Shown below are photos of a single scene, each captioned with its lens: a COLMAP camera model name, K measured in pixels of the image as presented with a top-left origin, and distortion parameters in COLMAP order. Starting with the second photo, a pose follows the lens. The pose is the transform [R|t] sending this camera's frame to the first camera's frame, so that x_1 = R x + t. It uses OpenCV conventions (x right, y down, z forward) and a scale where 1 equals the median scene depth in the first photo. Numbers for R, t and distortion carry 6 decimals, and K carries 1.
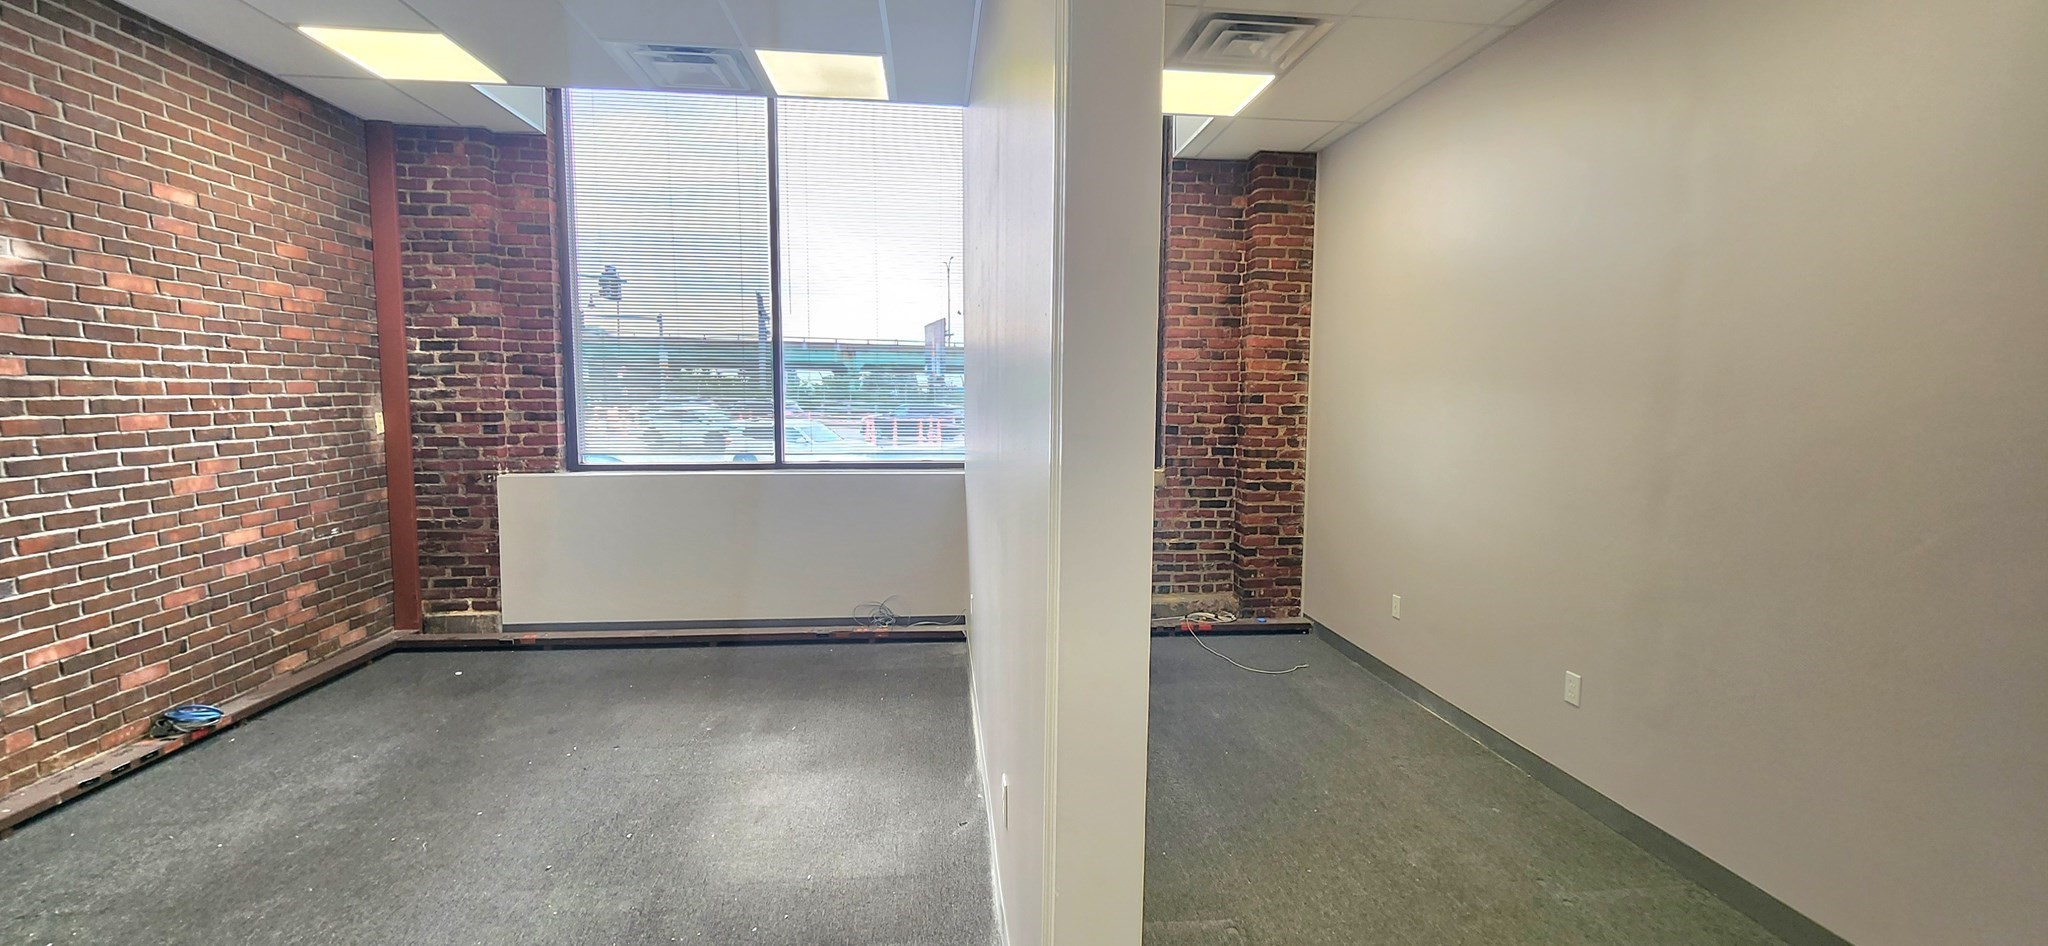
lens RADIAL K [[826.6, 0, 1025.3], [0, 826.6, 473.5], [0, 0, 1]] dist [0.000262, 0.000270]
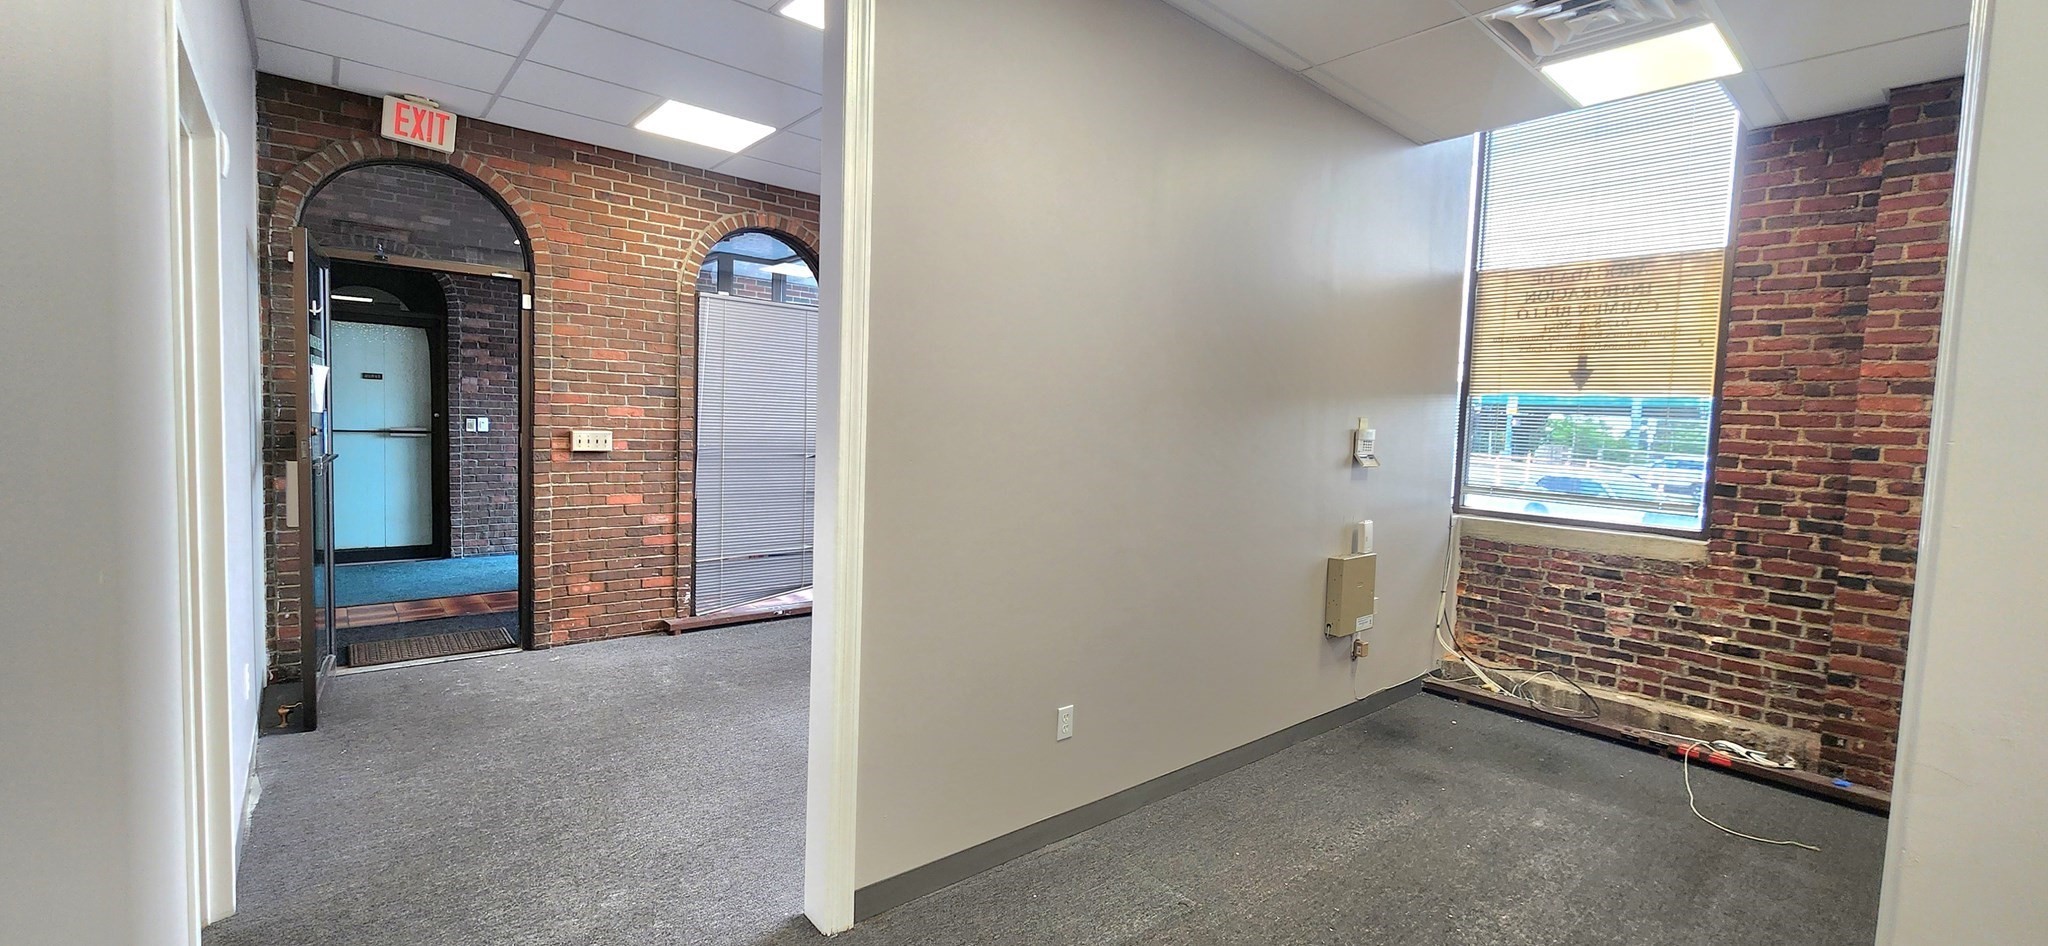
lens RADIAL K [[826.6, 0, 1012.9], [0, 826.6, 471.1], [0, 0, 1]] dist [0.000262, 0.000270]
pose [[0.559728, 0.065151, -0.826111, 0.472111], [-0.104665, 0.994479, 0.007513, -0.009376], [0.822040, 0.082260, 0.563457, 0.053643]]
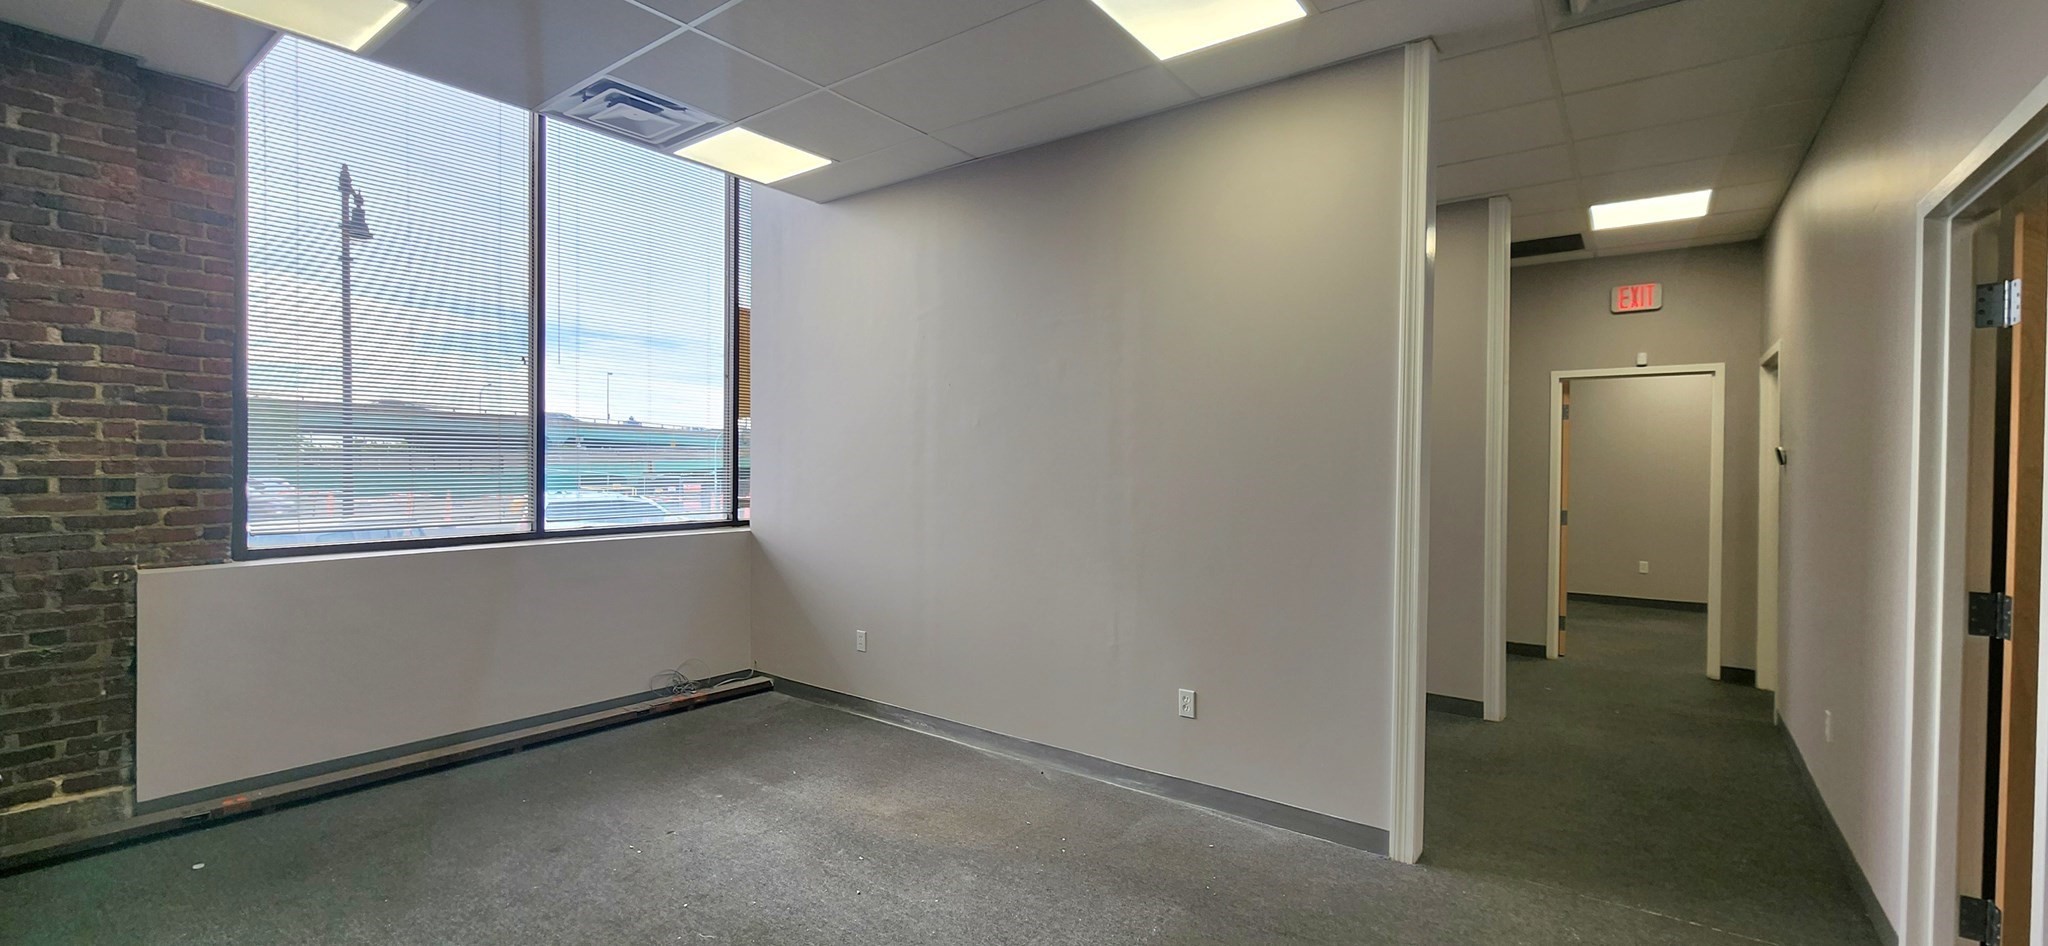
lens RADIAL K [[826.6, 0, 1031.0], [0, 826.6, 472.9], [0, 0, 1]] dist [0.000262, 0.000270]
pose [[0.682314, -0.007016, 0.731026, -0.613339], [0.059216, 0.997199, -0.045700, -0.004403], [-0.728657, 0.074470, 0.680818, 0.027289]]
